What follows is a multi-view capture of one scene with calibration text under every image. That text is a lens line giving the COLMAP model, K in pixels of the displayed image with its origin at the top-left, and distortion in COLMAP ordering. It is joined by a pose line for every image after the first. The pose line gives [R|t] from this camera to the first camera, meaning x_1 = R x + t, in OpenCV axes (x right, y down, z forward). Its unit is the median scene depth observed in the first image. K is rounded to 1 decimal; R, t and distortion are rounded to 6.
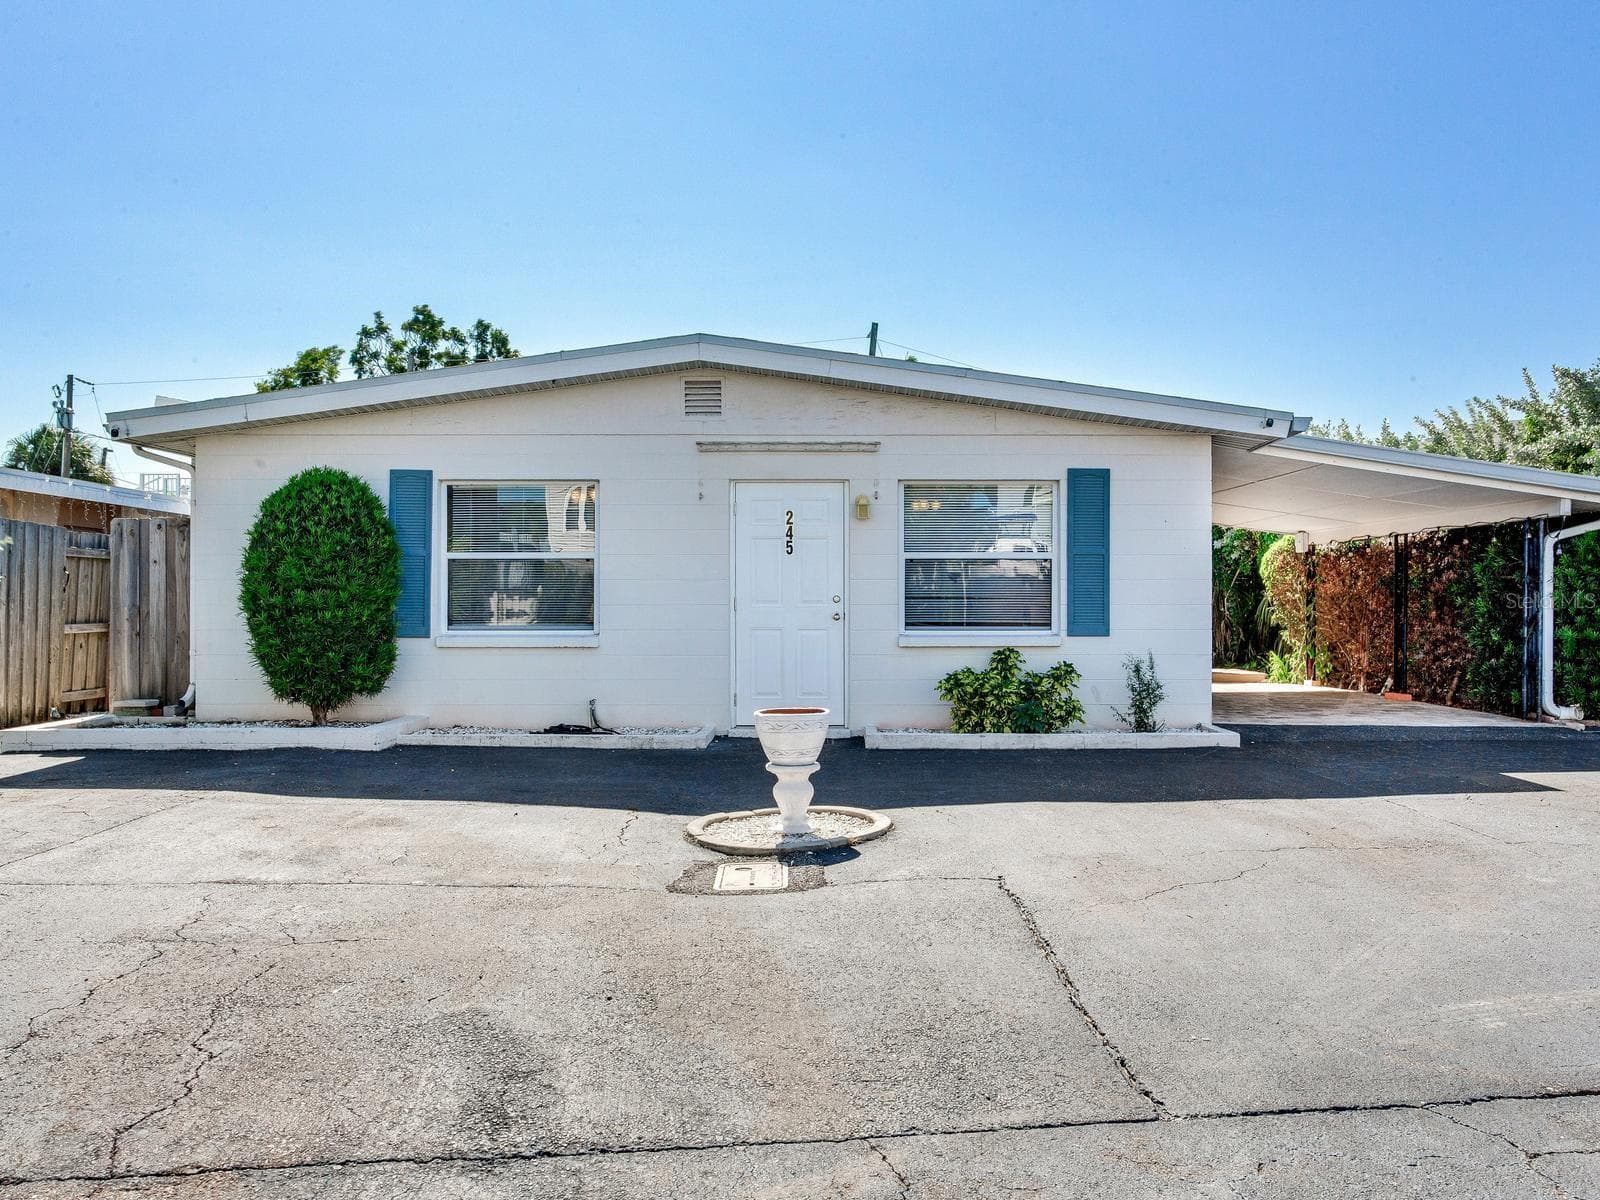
lens RADIAL K [[1370.4, 0, 800.0], [0, 1370.4, 600.0], [0, 0, 1]] dist [-0.019806, -0.000172]
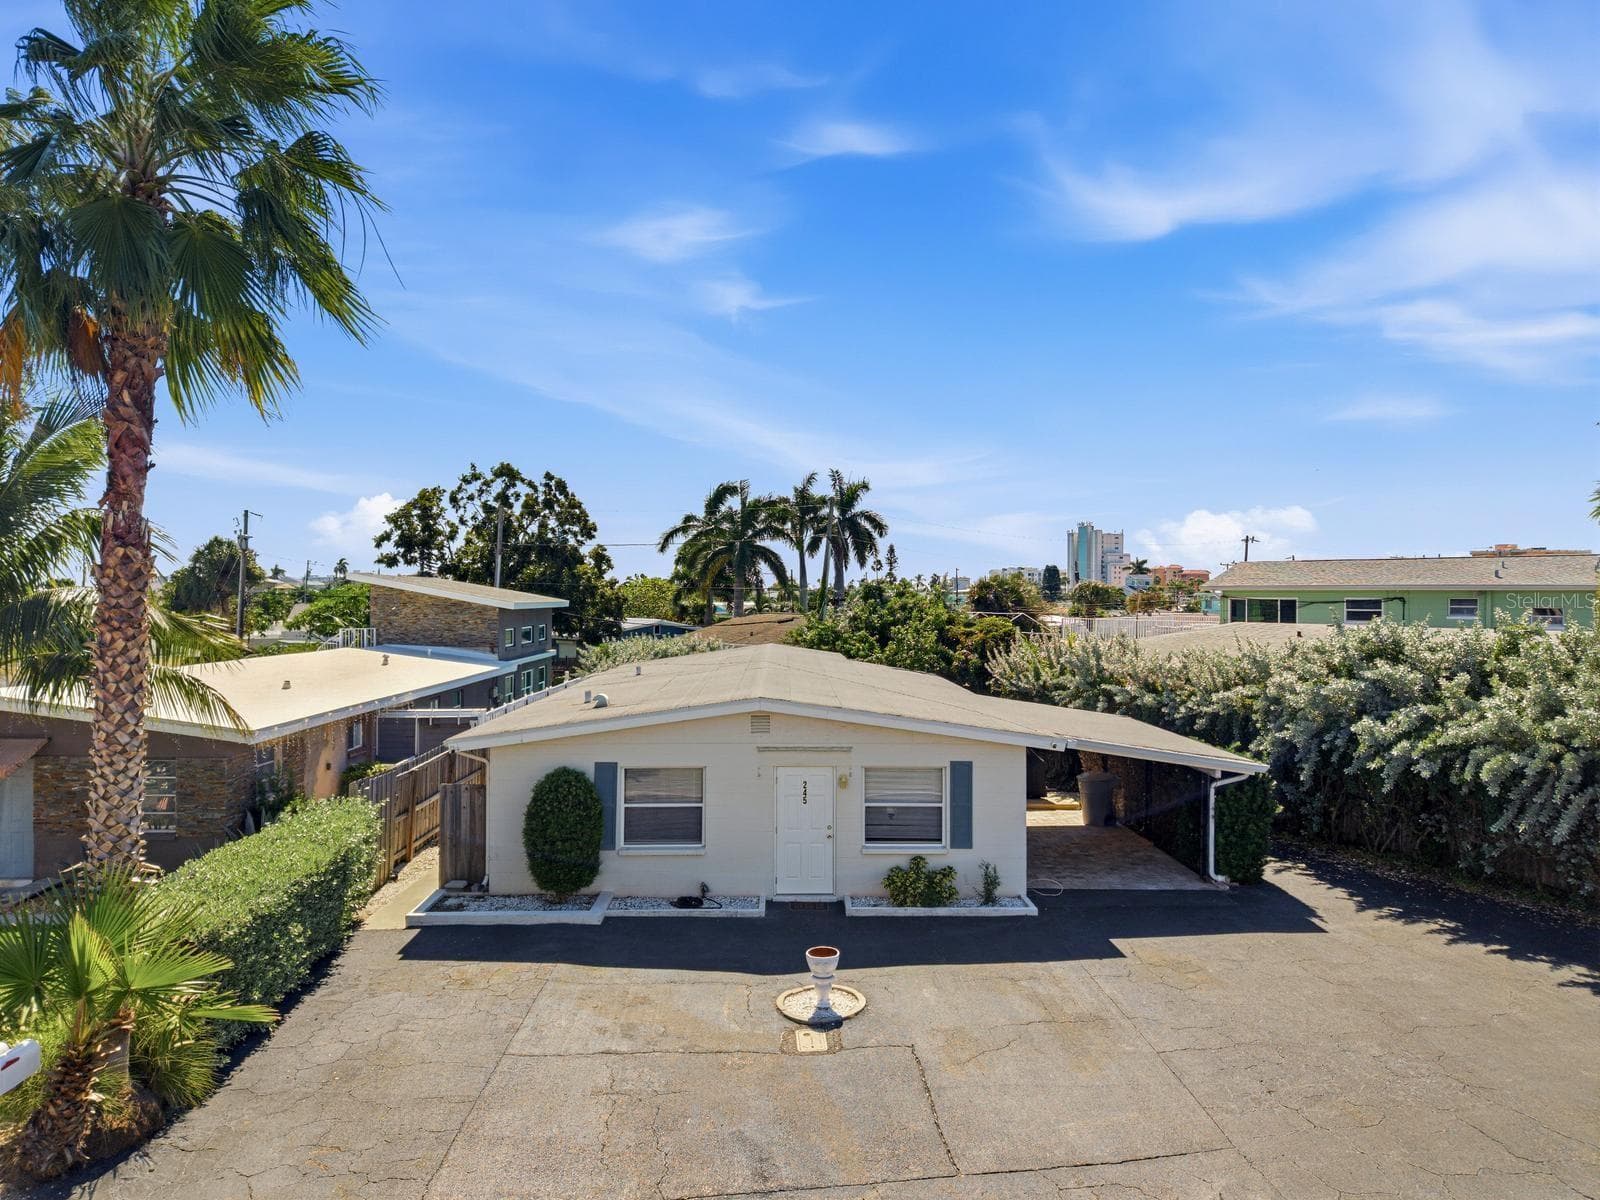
lens RADIAL K [[1098.7, 0, 782.6], [0, 1098.7, 594.9], [0, 0, 1]] dist [0.032576, 0.001616]
pose [[0.999821, -0.000378, 0.018923, -0.067802], [0.000432, 0.999996, -0.002844, -0.322376], [-0.018922, 0.002851, 0.999817, -0.533857]]
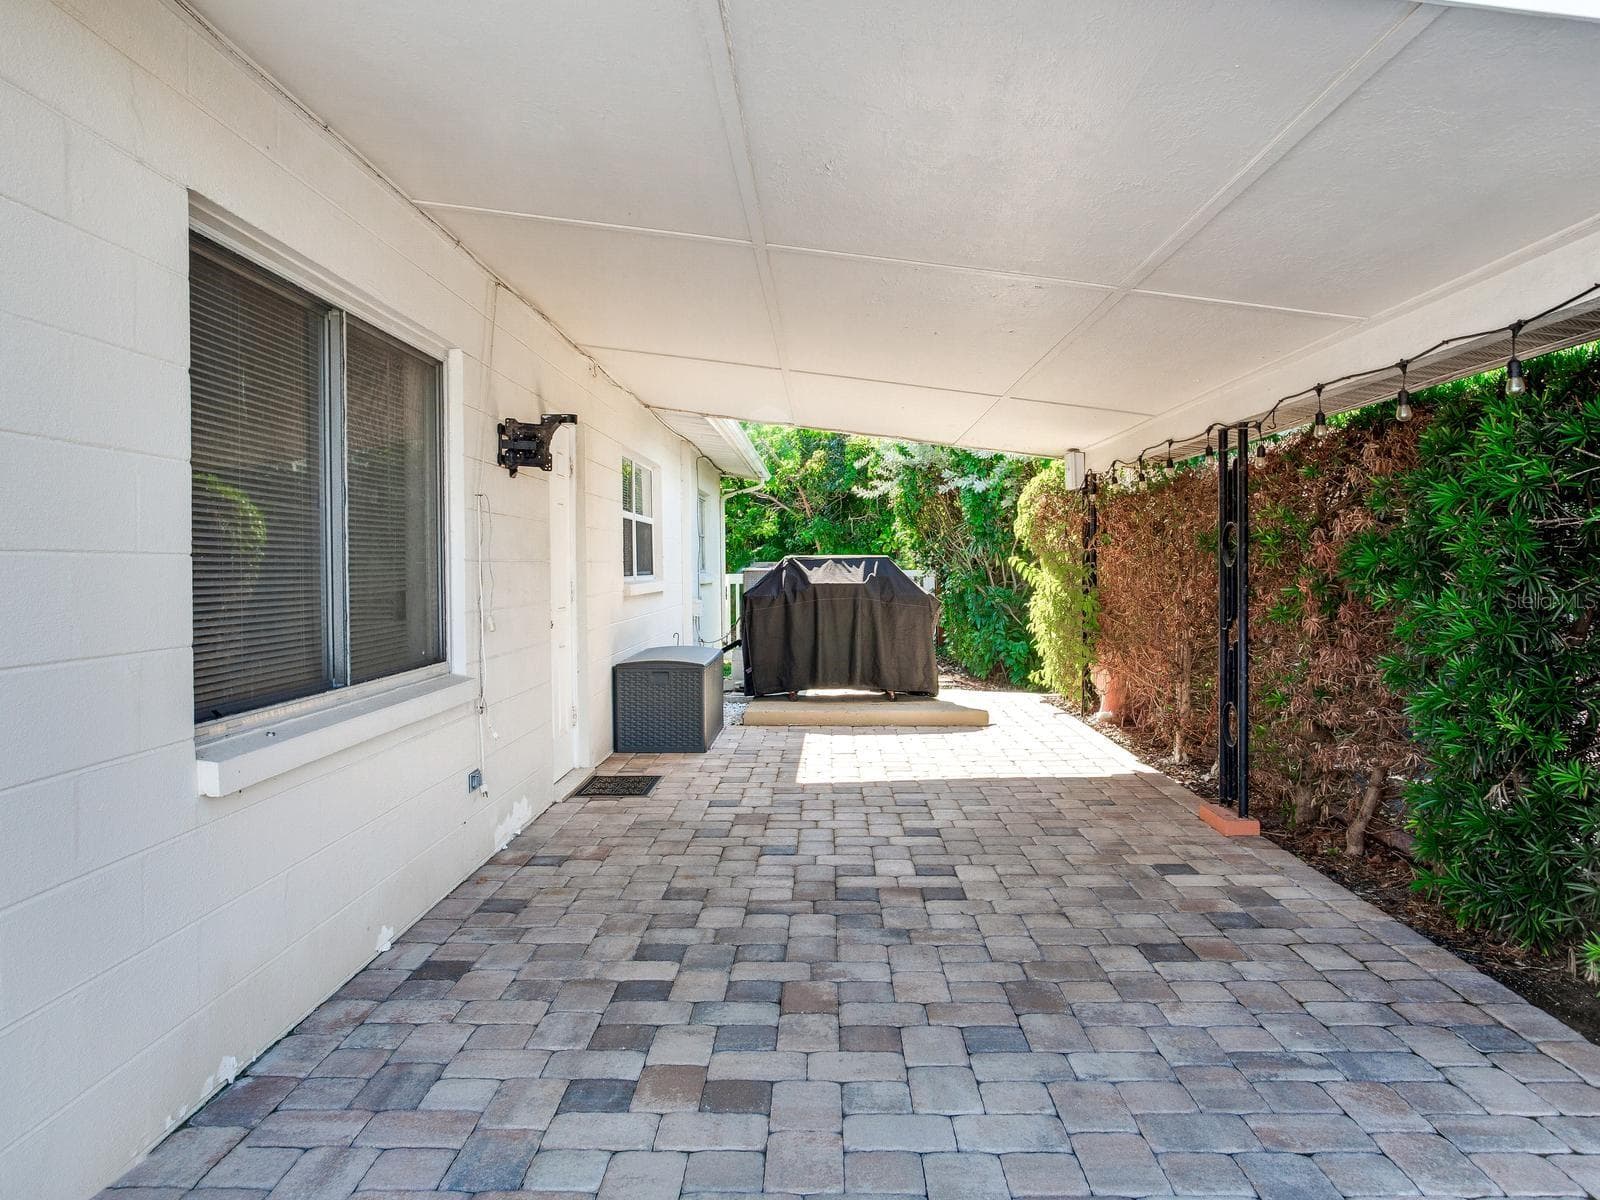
lens RADIAL K [[1118.6, 0, 800.0], [0, 1118.6, 600.0], [0, 0, 1]] dist [-0.037744, 0.000339]
pose [[0.999831, -0.012454, -0.013489, 0.422204], [0.012886, 0.999392, 0.032392, -0.011272], [0.013078, -0.032561, 0.999384, 0.892512]]
